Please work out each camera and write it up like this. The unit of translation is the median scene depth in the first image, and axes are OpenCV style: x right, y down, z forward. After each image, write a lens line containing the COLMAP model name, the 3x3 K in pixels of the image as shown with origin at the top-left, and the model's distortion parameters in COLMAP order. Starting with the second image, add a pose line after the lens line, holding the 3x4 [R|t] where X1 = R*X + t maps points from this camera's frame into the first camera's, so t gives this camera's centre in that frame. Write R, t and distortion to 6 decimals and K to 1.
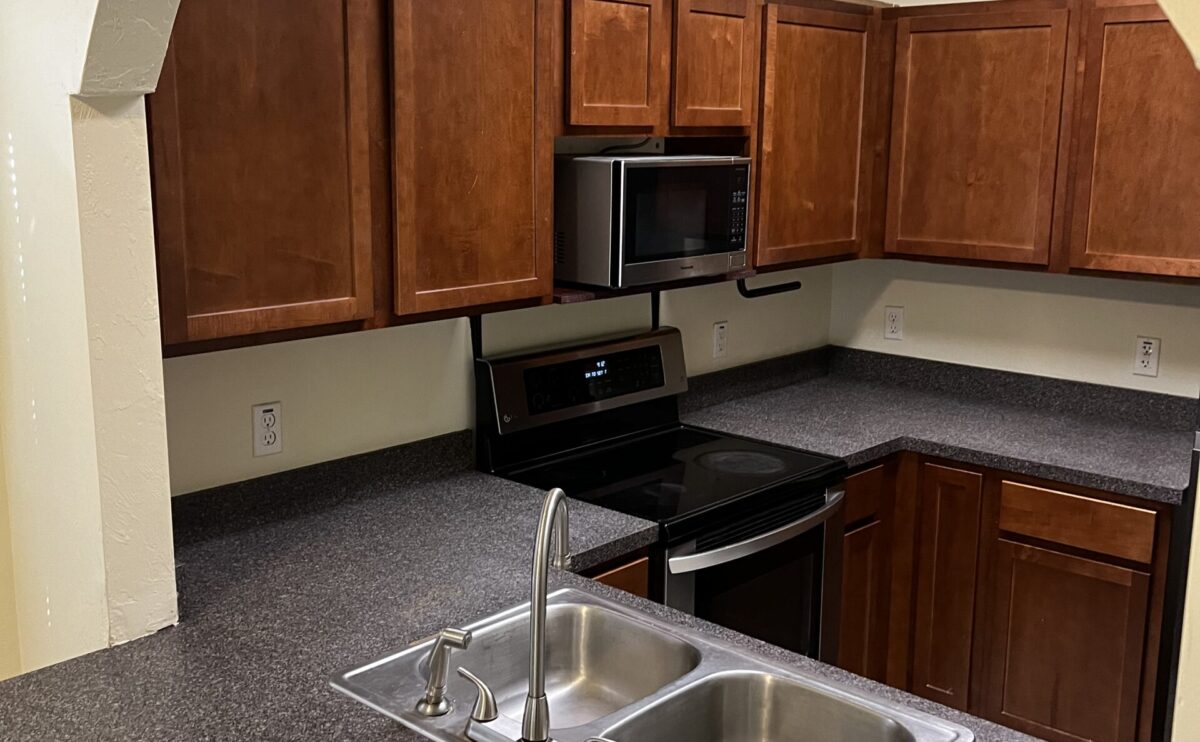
lens RADIAL K [[1215.2, 0, 600.0], [0, 1215.2, 371.0], [0, 0, 1]] dist [-0.005161, -0.005329]
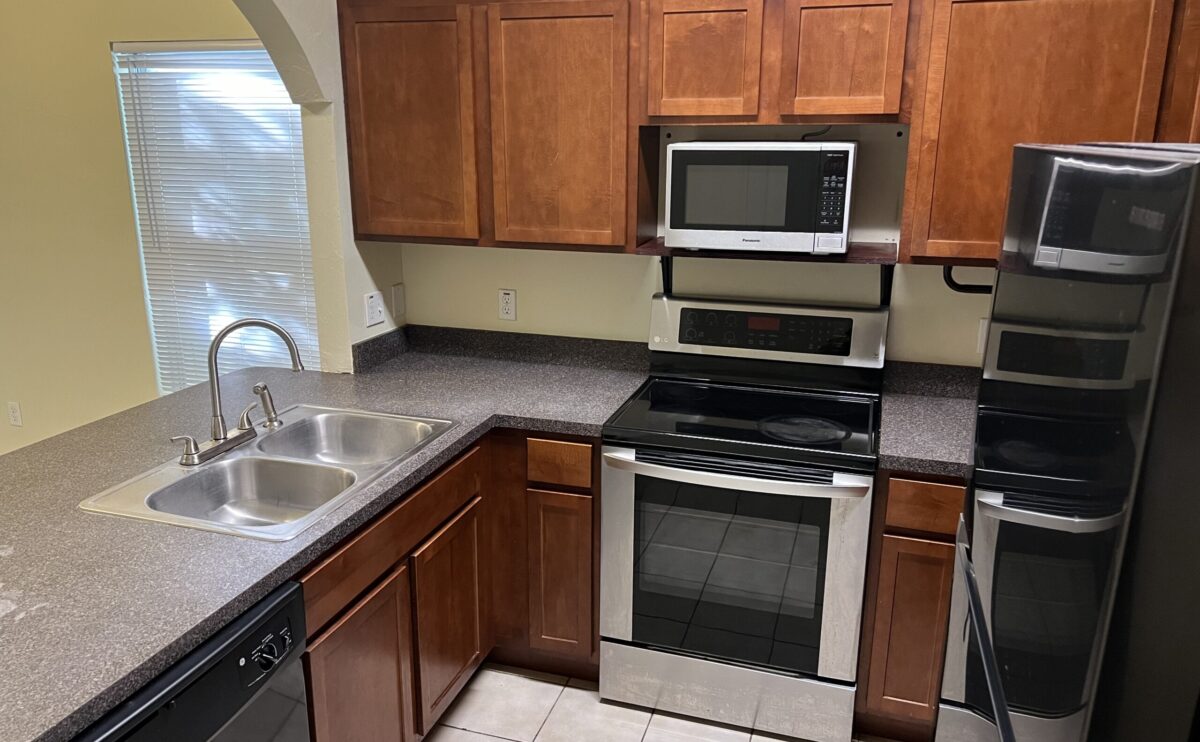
lens RADIAL K [[841.6, 0, 600.0], [0, 841.6, 371.0], [0, 0, 1]] dist [0.009009, -0.006889]
pose [[0.421629, 0.226044, -0.878142, 0.853138], [-0.181209, 0.969900, 0.162659, -0.079056], [0.888477, 0.090546, 0.449899, 0.604169]]
